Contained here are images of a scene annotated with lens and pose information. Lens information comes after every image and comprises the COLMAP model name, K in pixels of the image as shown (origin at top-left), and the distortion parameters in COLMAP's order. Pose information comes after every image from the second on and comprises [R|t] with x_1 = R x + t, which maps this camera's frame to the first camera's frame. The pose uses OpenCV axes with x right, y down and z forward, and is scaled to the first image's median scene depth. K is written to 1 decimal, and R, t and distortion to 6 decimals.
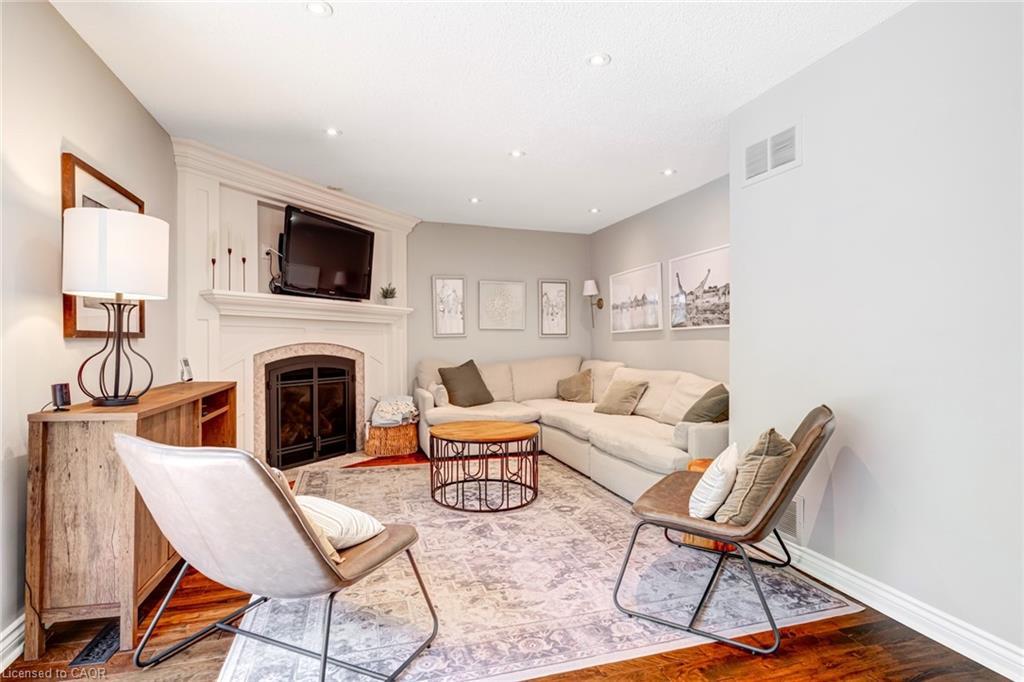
lens RADIAL K [[503.3, 0, 492.2], [0, 503.3, 339.3], [0, 0, 1]] dist [-0.009568, 0.000158]
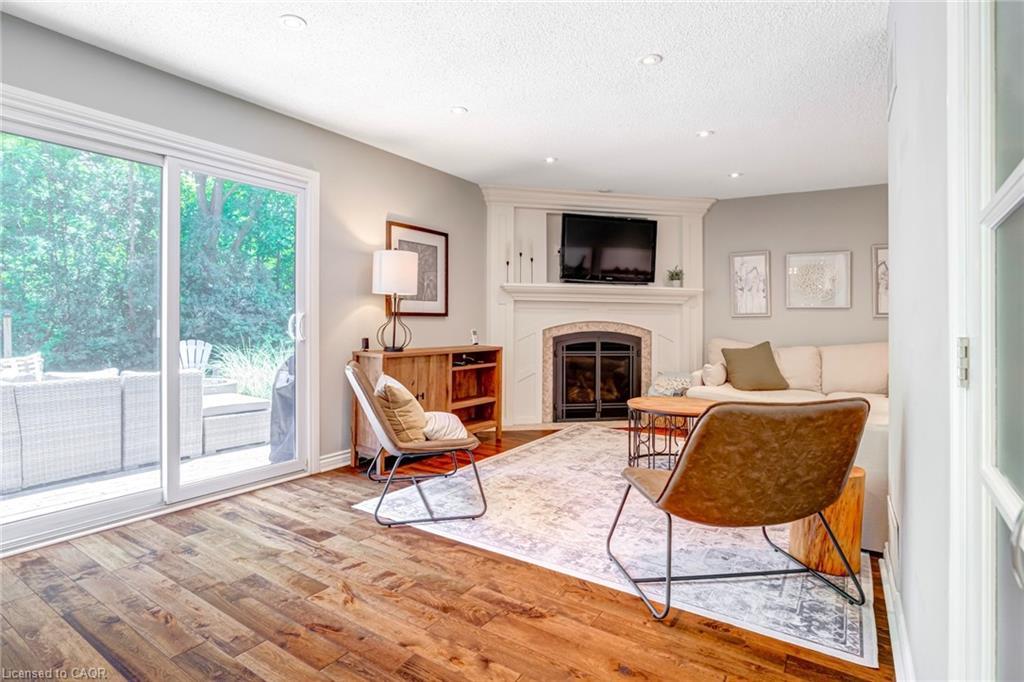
lens RADIAL K [[513.4, 0, 493.0], [0, 513.4, 316.8], [0, 0, 1]] dist [-0.001434, 0.000540]
pose [[0.645842, 0.001181, -0.763470, 0.433778], [-0.006560, 0.999970, -0.004002, 0.002660], [0.763443, 0.007594, 0.645831, 0.015290]]
